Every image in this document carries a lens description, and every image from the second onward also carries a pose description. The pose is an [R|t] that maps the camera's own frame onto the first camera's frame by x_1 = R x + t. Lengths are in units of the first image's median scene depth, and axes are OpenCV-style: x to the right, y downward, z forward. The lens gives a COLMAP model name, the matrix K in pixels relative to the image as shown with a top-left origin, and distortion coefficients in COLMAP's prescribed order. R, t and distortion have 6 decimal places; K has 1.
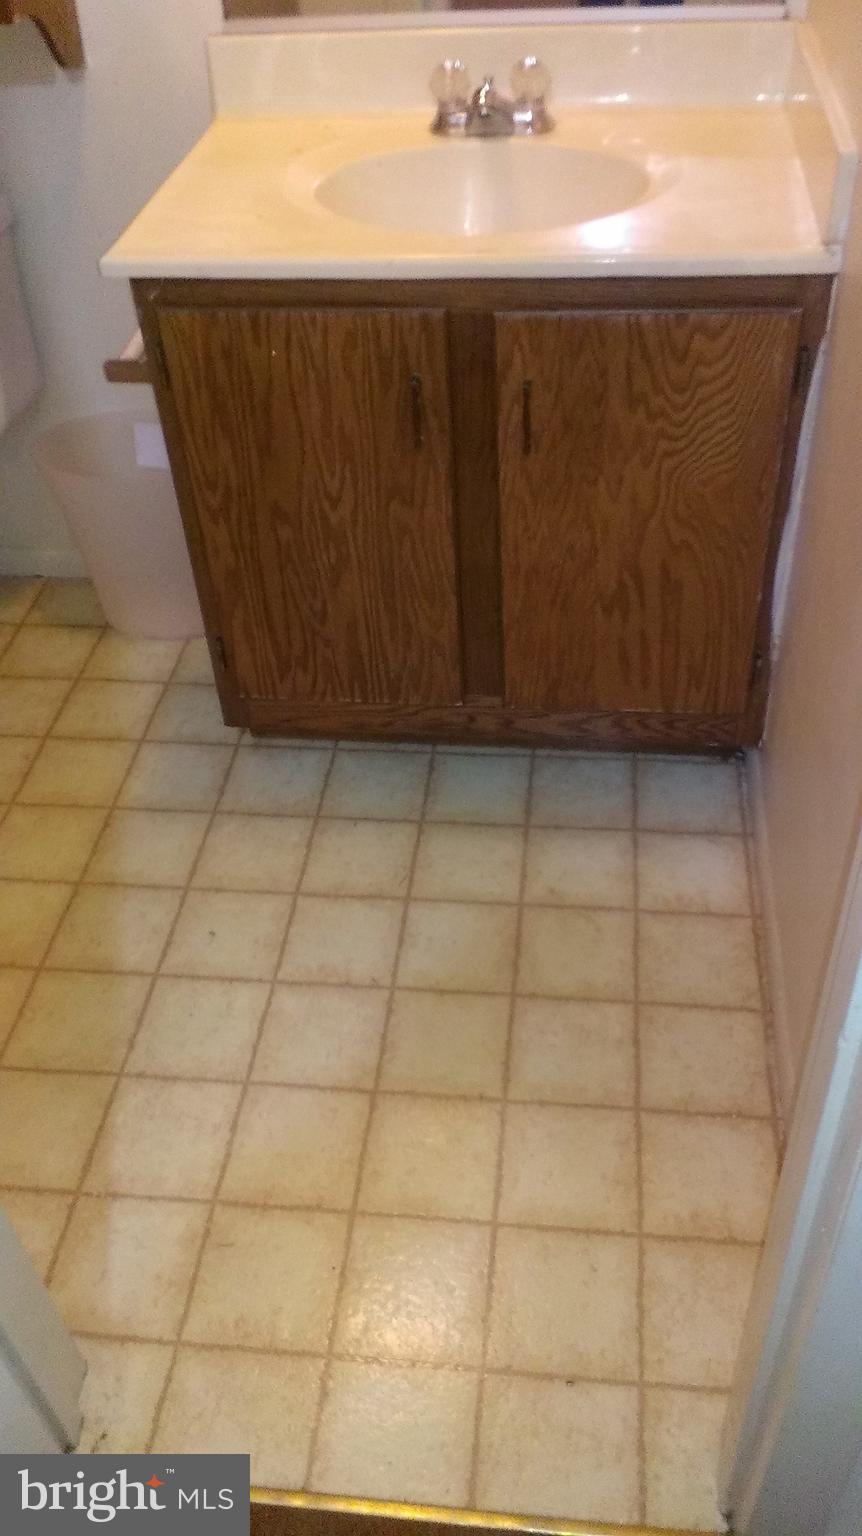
lens RADIAL K [[1277.3, 0, 431.0], [0, 1277.3, 768.0], [0, 0, 1]] dist [0.063616, -0.096703]
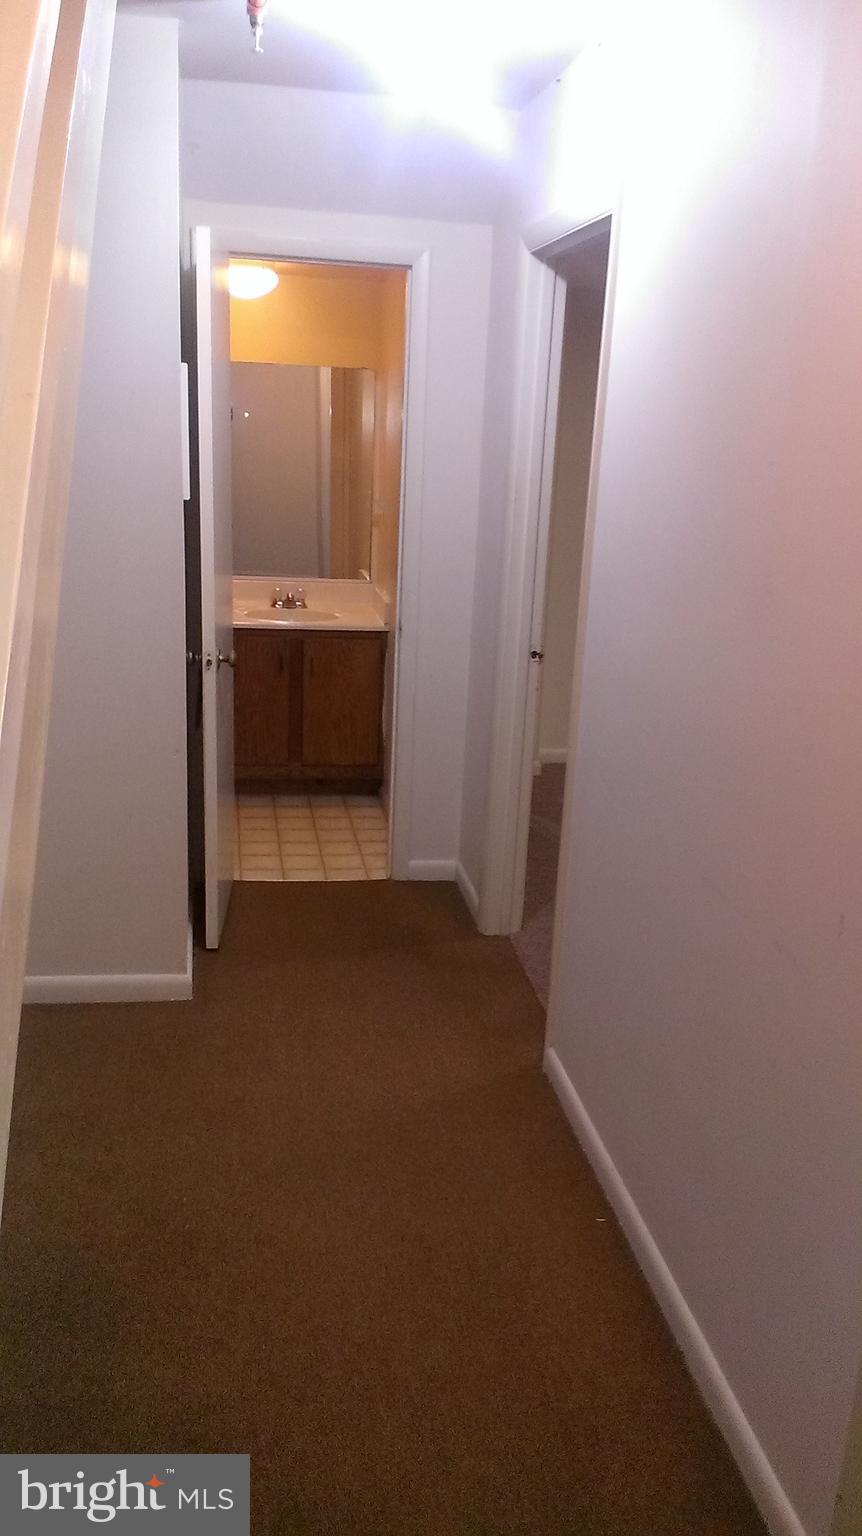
lens RADIAL K [[1208.2, 0, 431.0], [0, 1208.2, 768.0], [0, 0, 1]] dist [0.055880, -0.147819]
pose [[0.957176, 0.018942, 0.288885, -0.578134], [0.105992, 0.905647, -0.410572, 1.409483], [-0.269404, 0.423610, 0.864856, -1.911304]]
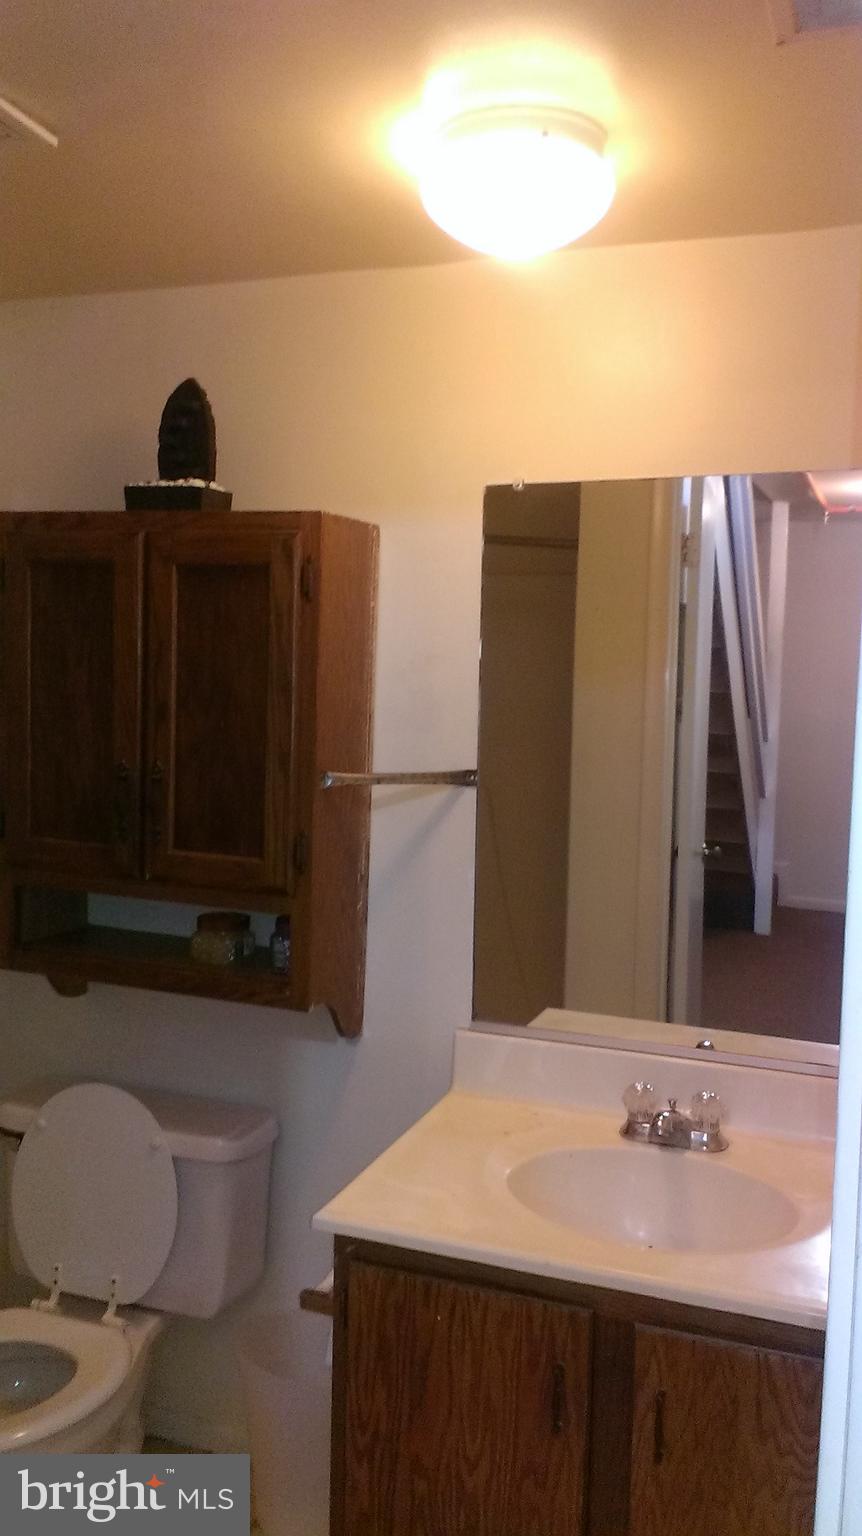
lens RADIAL K [[1277.3, 0, 431.0], [0, 1277.3, 768.0], [0, 0, 1]] dist [0.063616, -0.096703]
pose [[0.966702, 0.100107, -0.235514, 0.087009], [-0.219227, 0.798716, -0.560350, -0.068170], [0.132014, 0.593322, 0.794066, -0.187844]]
